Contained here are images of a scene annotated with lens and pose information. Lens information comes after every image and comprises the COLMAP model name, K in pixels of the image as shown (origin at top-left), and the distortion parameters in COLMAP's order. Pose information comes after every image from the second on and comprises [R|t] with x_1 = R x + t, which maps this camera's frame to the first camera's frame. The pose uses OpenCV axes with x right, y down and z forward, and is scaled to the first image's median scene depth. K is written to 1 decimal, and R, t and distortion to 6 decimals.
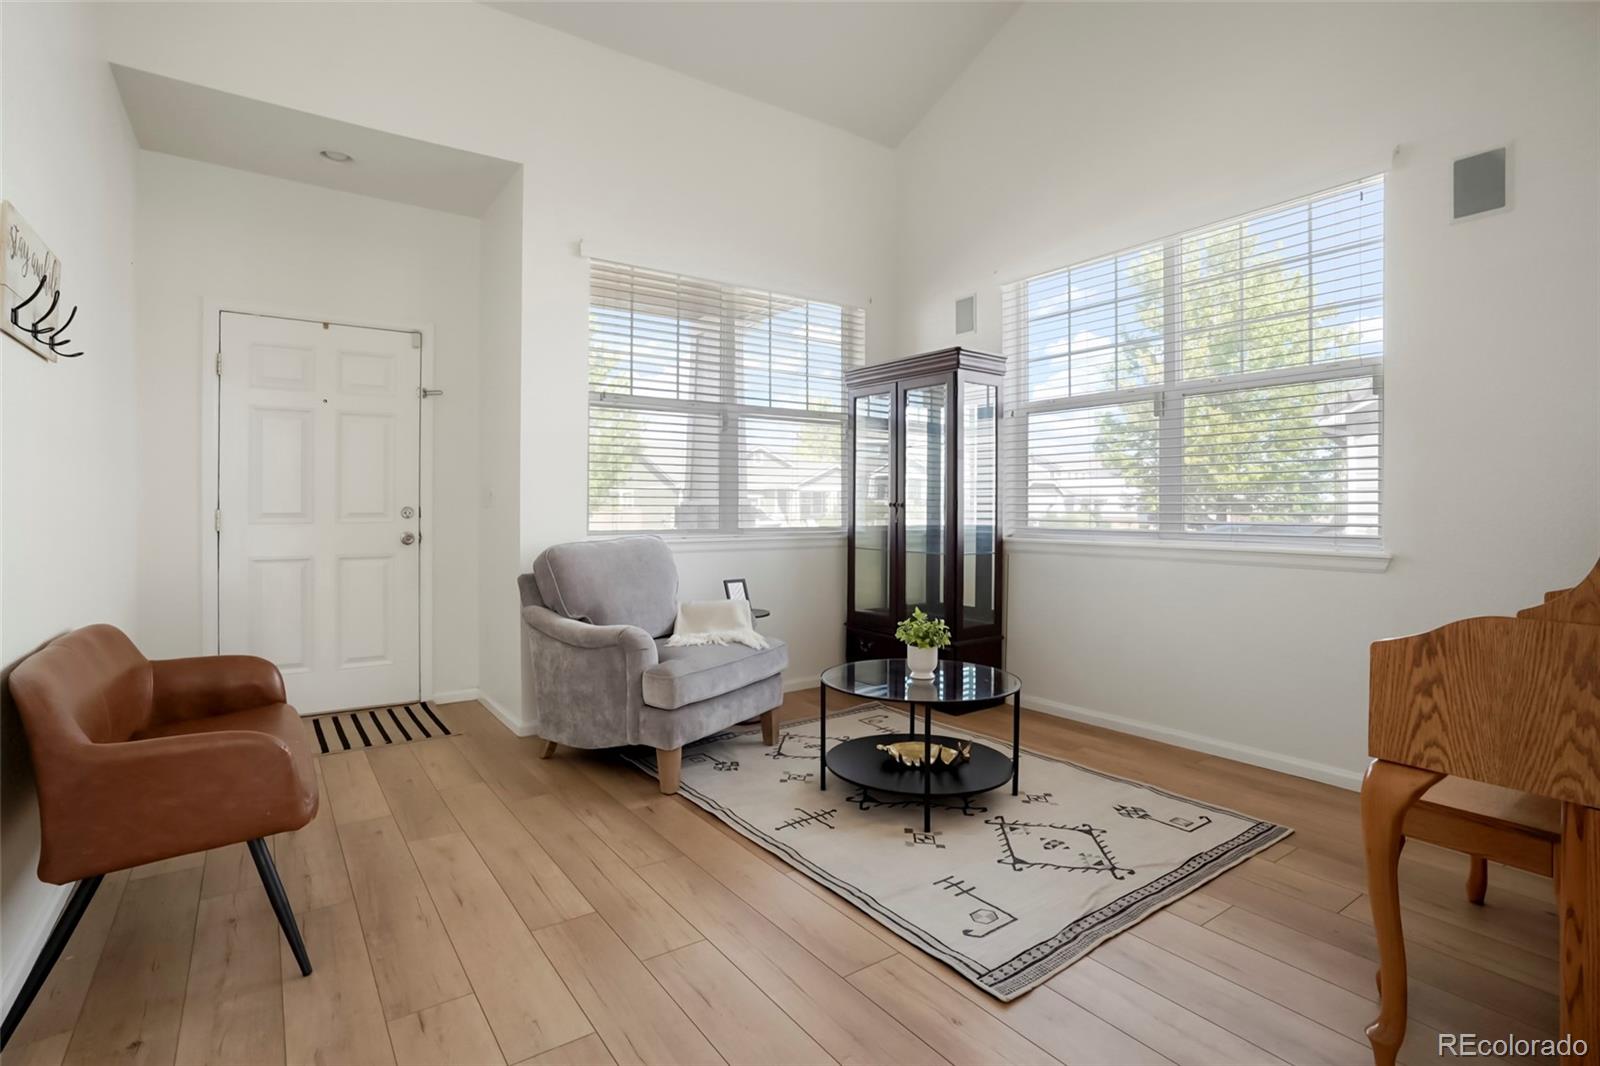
lens RADIAL K [[777.5, 0, 807.9], [0, 777.5, 501.7], [0, 0, 1]] dist [-0.005099, 0.000245]
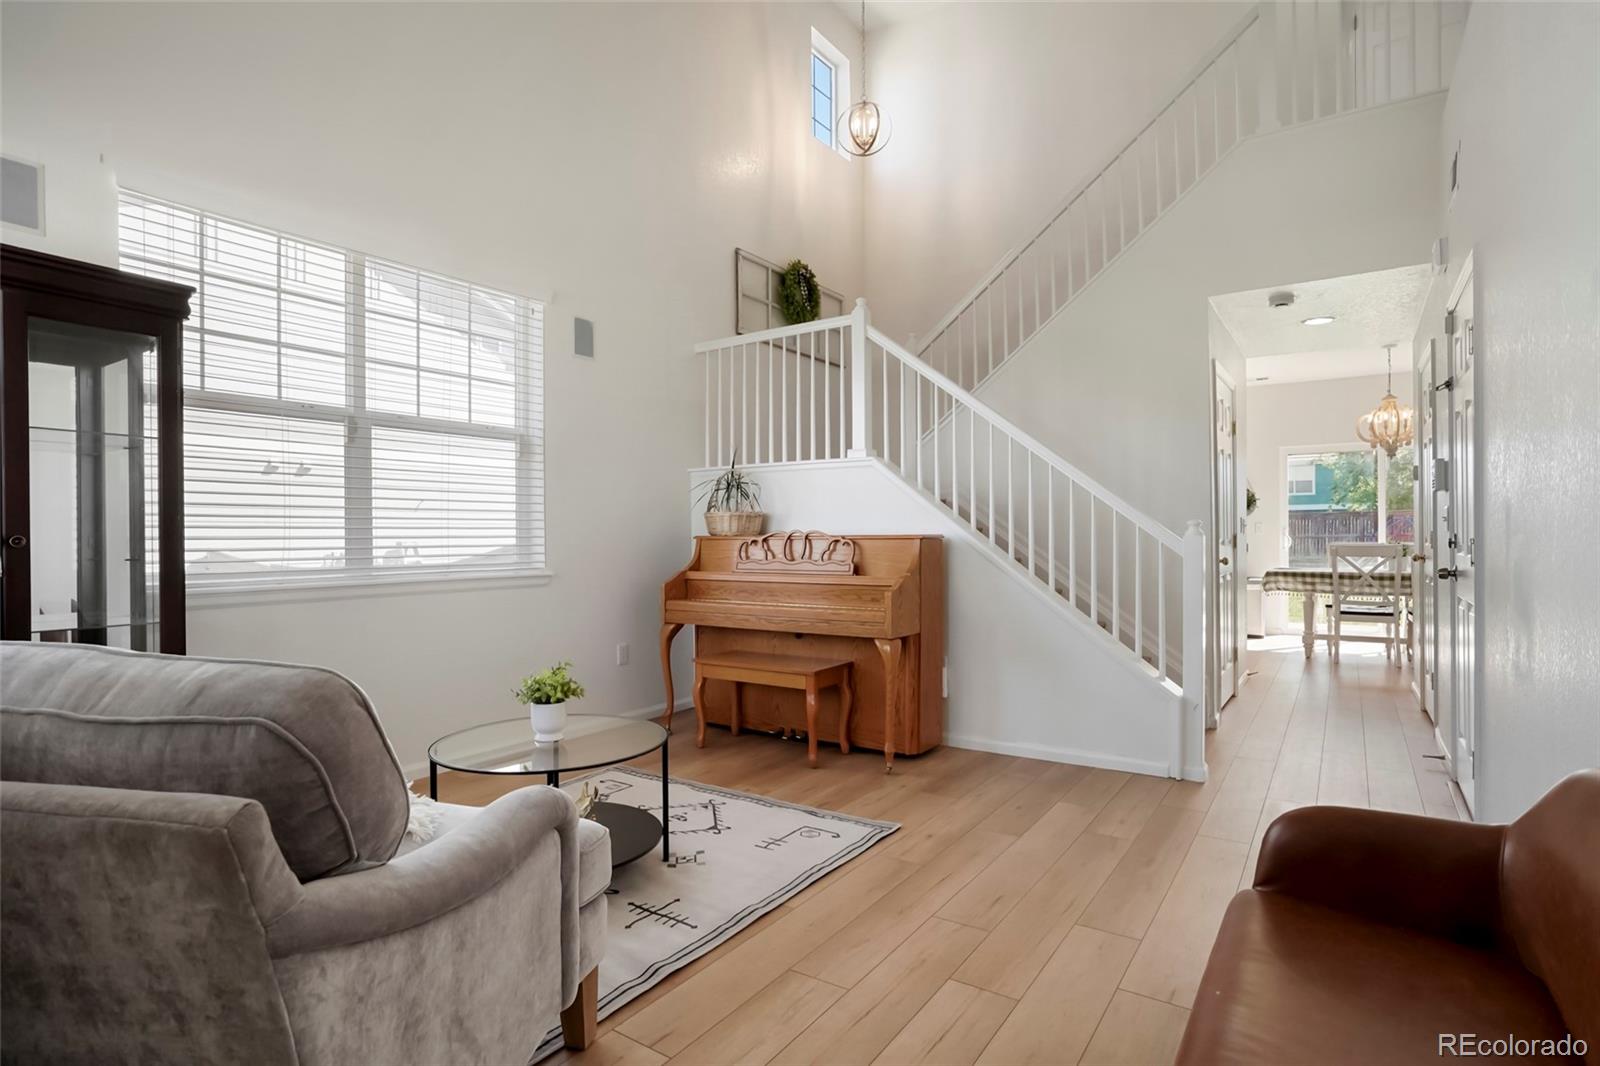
lens RADIAL K [[793.7, 0, 796.4], [0, 793.7, 535.6], [0, 0, 1]] dist [-0.027418, 0.006987]
pose [[-0.319169, 0.005382, 0.947682, -0.854900], [0.003212, 0.999984, -0.004597, 0.008613], [-0.947692, 0.001577, -0.319181, 1.143287]]
